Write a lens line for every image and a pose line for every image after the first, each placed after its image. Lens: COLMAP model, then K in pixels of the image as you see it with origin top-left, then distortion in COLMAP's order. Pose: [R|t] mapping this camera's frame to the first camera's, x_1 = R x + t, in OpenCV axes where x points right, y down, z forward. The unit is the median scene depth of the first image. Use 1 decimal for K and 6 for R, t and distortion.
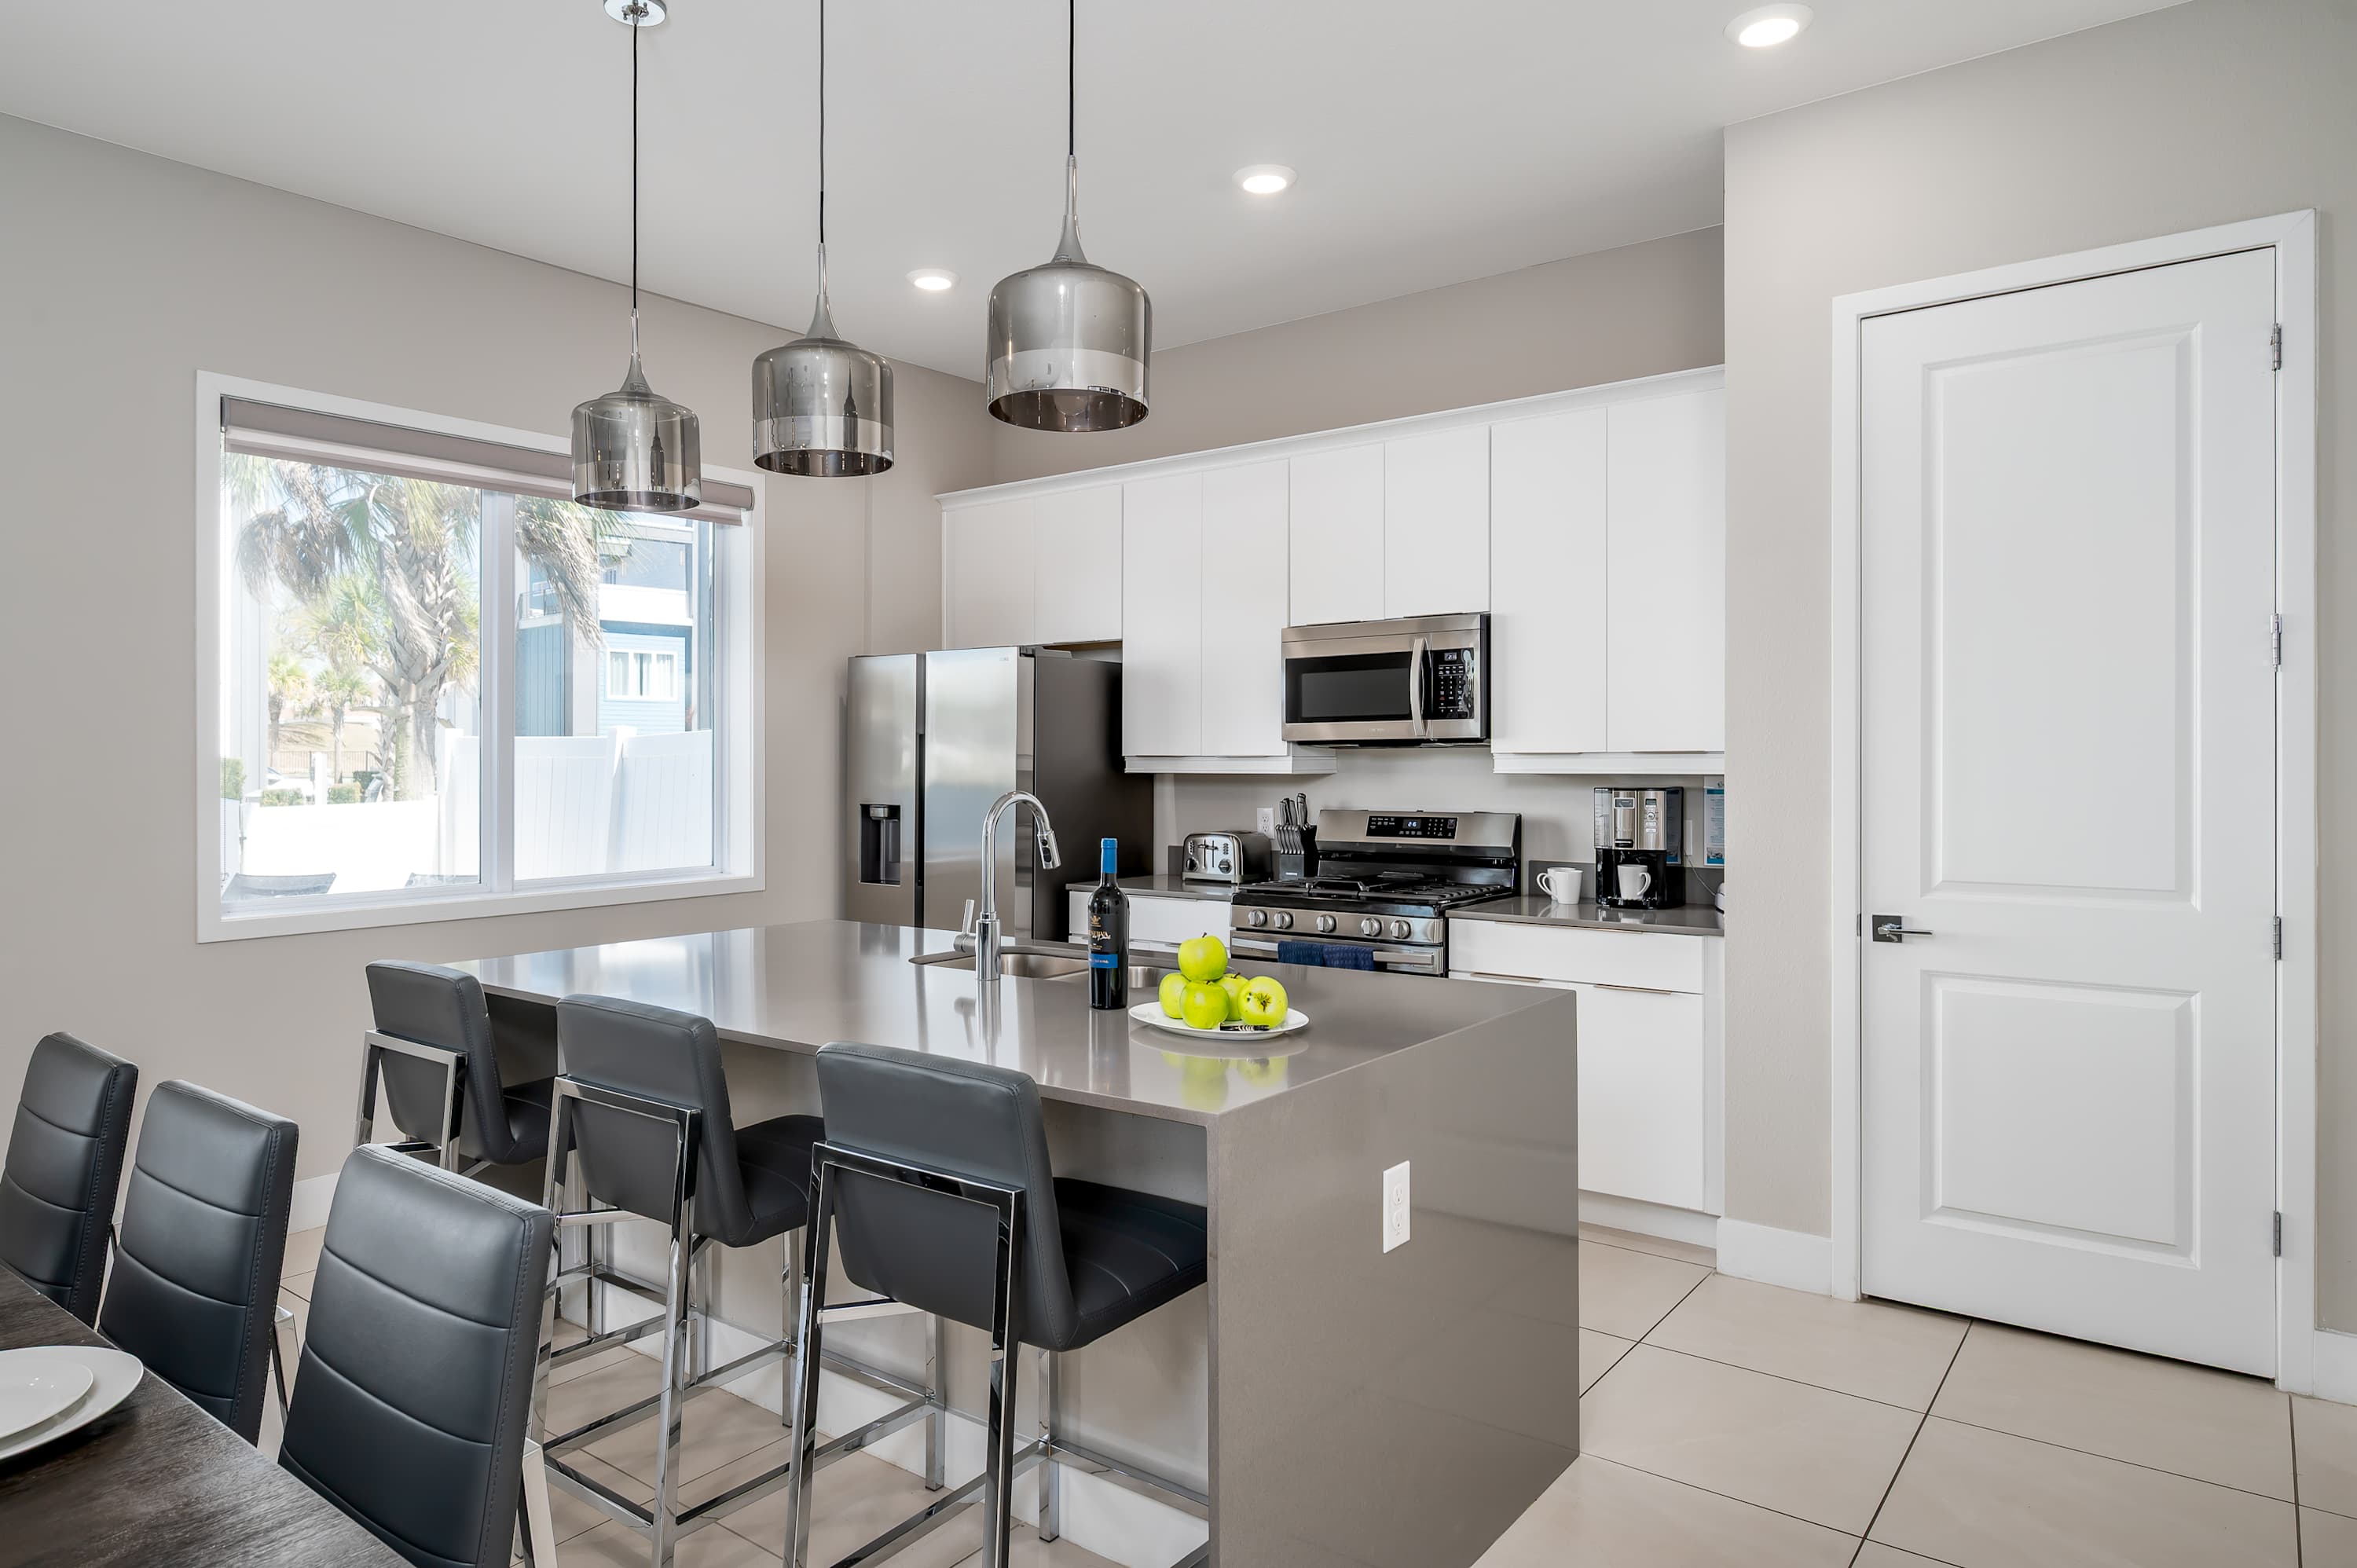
lens RADIAL K [[1462.9, 0, 1194.4], [0, 1462.9, 765.9], [0, 0, 1]] dist [0.004178, -0.003156]
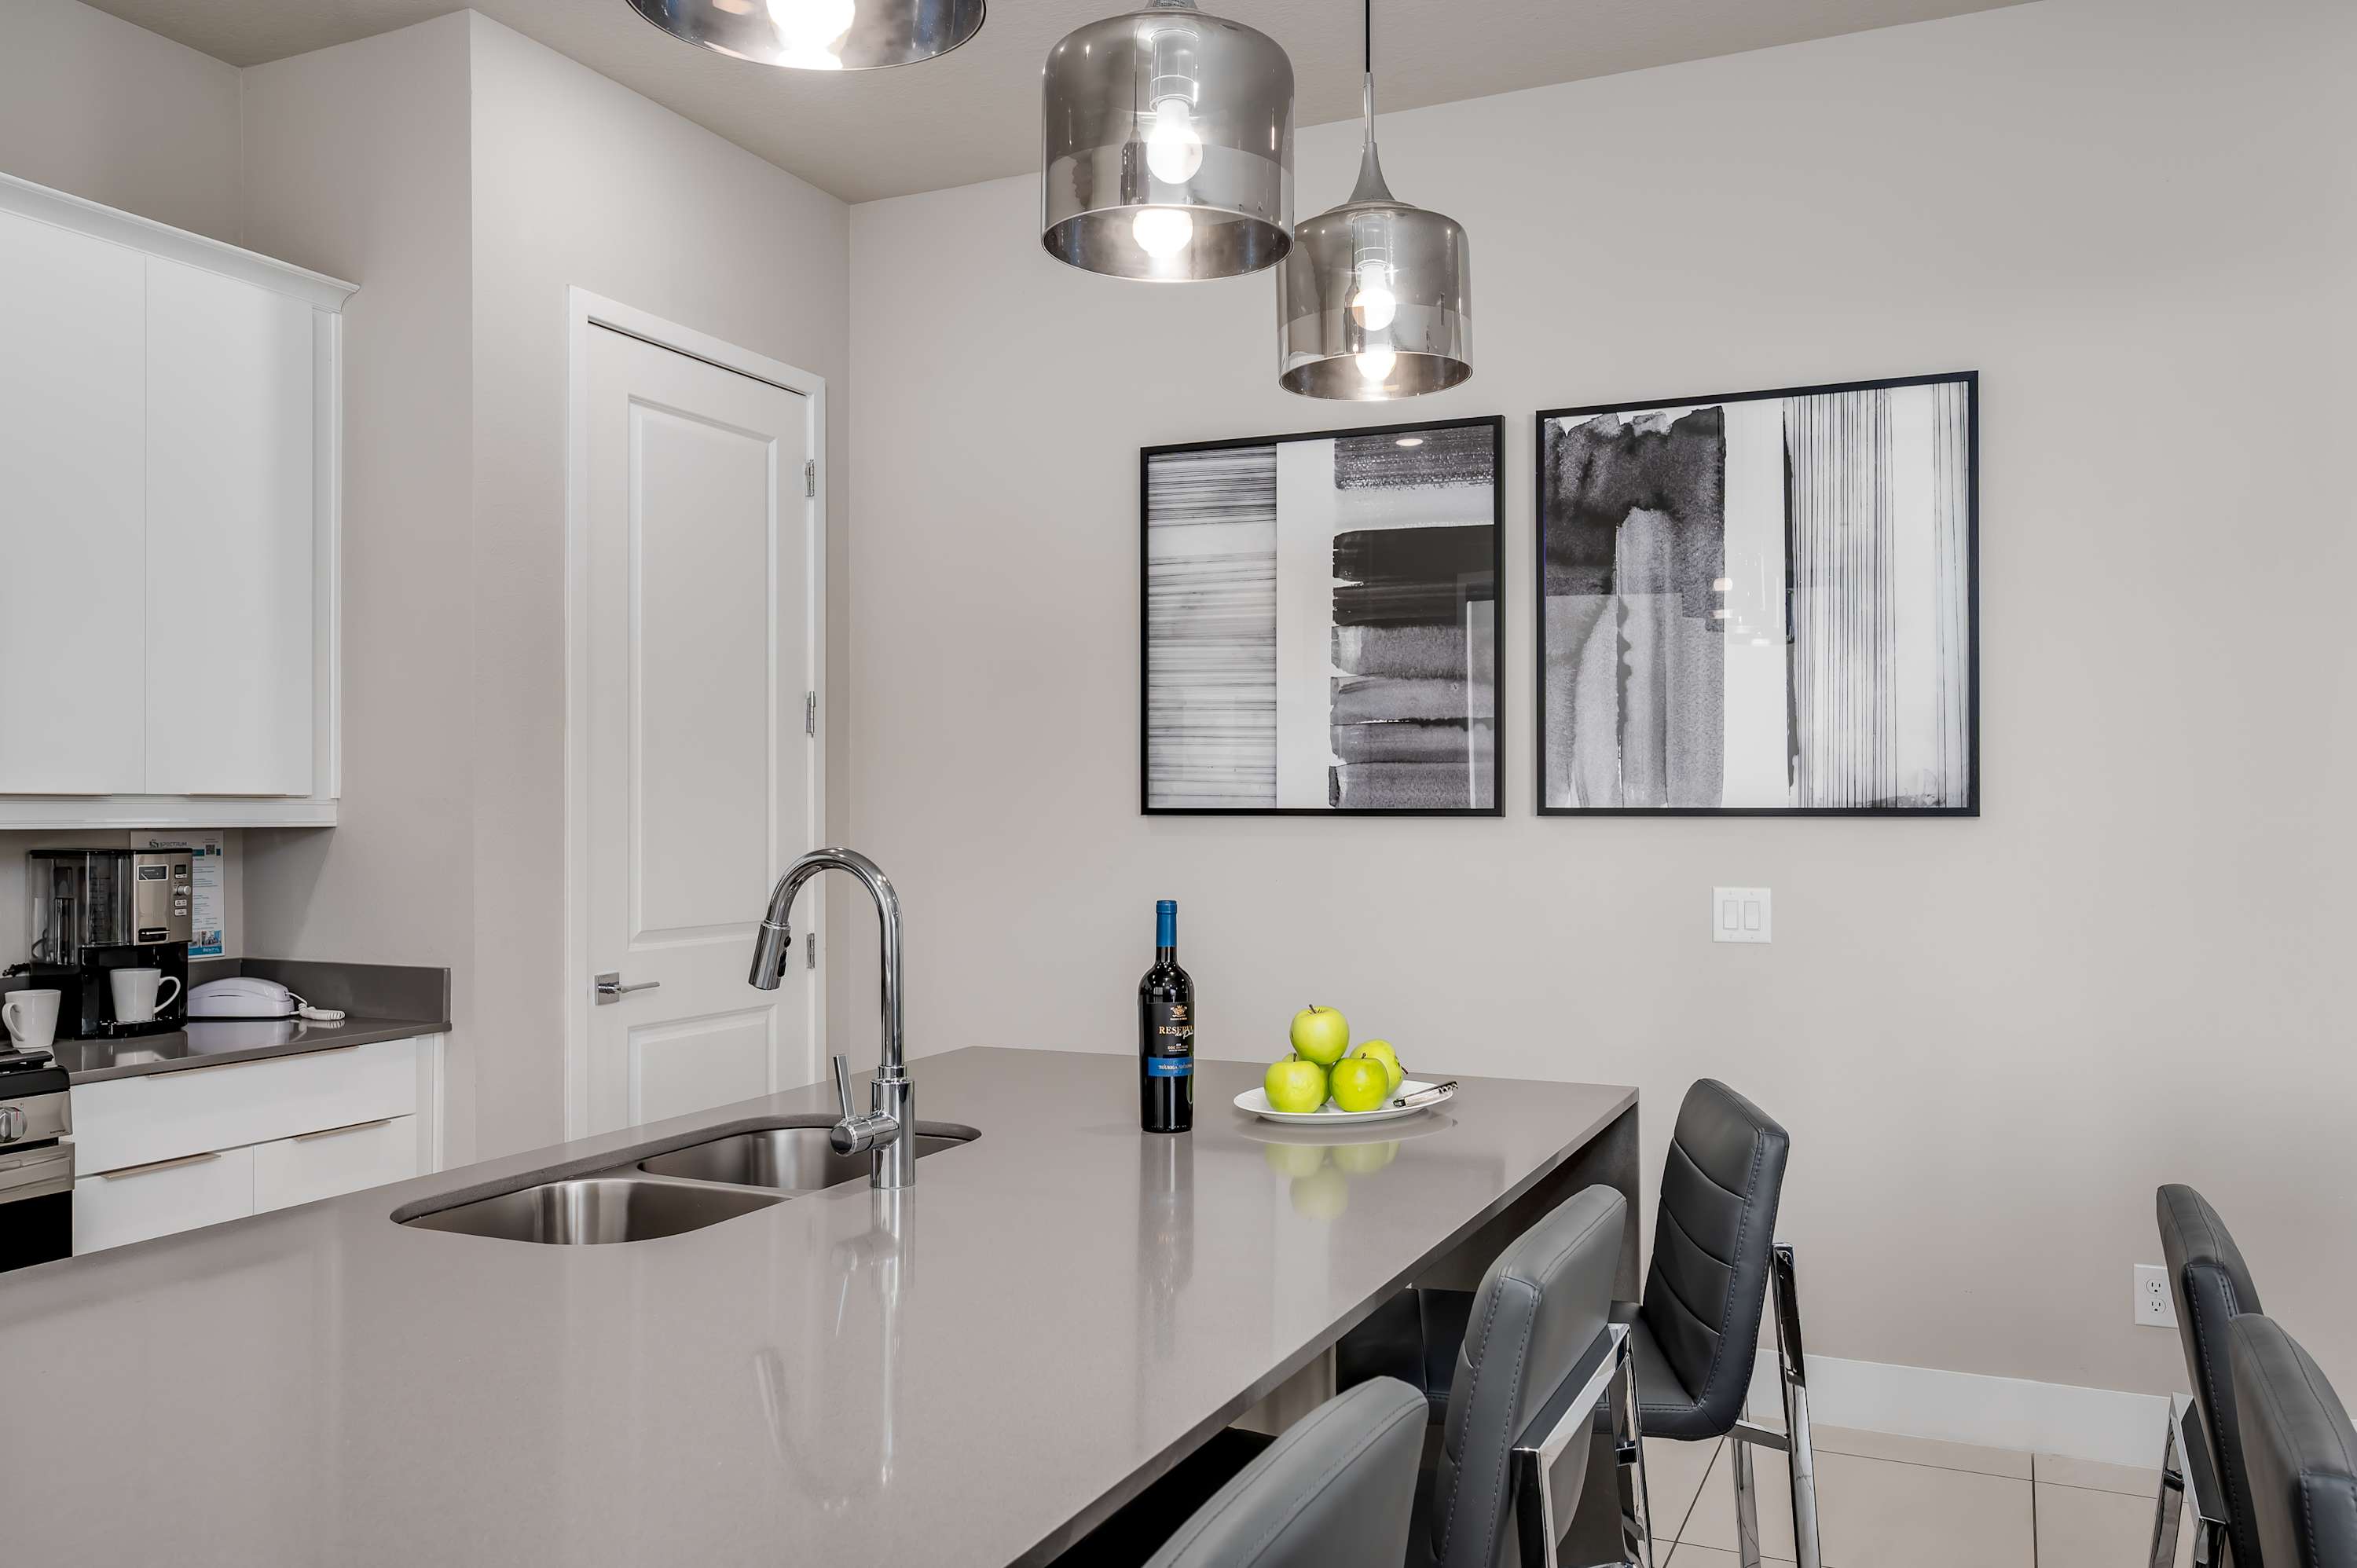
lens RADIAL K [[1790.2, 0, 1212.6], [0, 1790.2, 805.5], [0, 0, 1]] dist [-0.013595, 0.020430]
pose [[-0.230247, 0.010570, 0.973075, -0.523593], [0.012336, 0.999892, -0.007943, 0.006866], [-0.973054, 0.010175, -0.230352, 0.647591]]
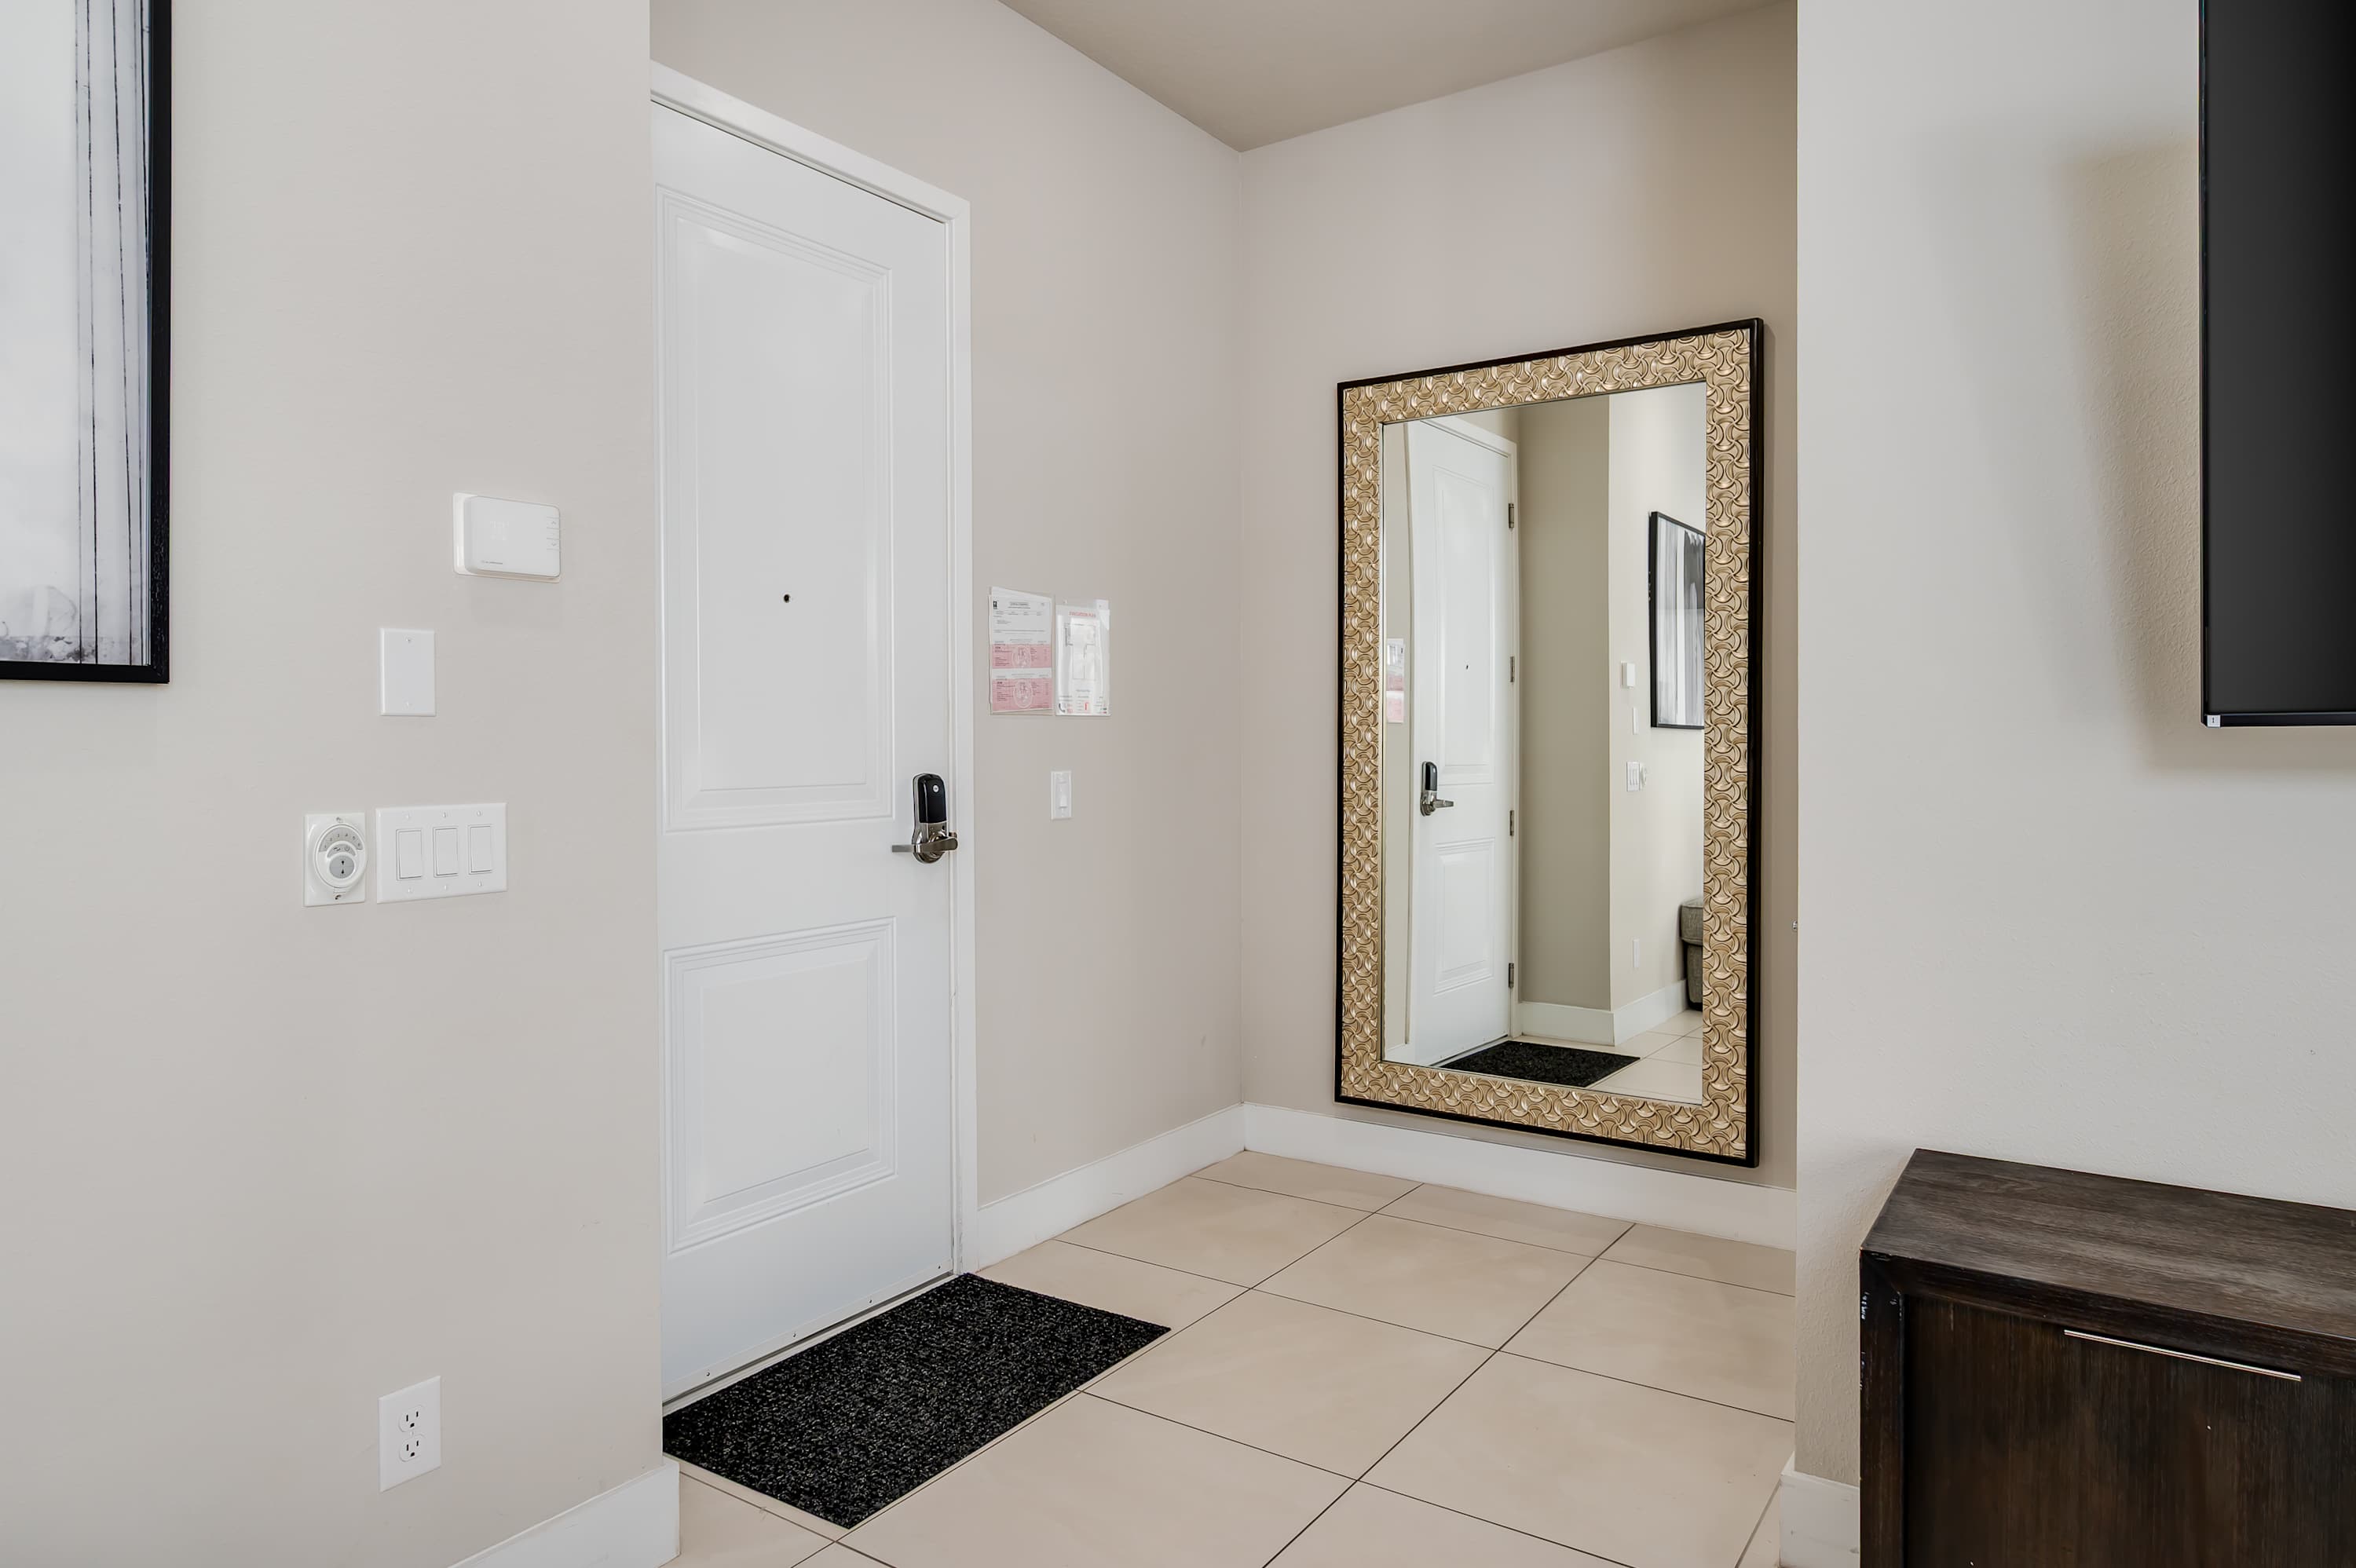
lens RADIAL K [[1462.2, 0, 1238.5], [0, 1462.2, 751.8], [0, 0, 1]] dist [0.004178, -0.003156]
pose [[-0.993865, 0.005623, -0.110454, -0.085427], [0.003535, 0.999812, 0.019088, 0.019373], [0.110540, 0.018581, -0.993698, 0.523746]]
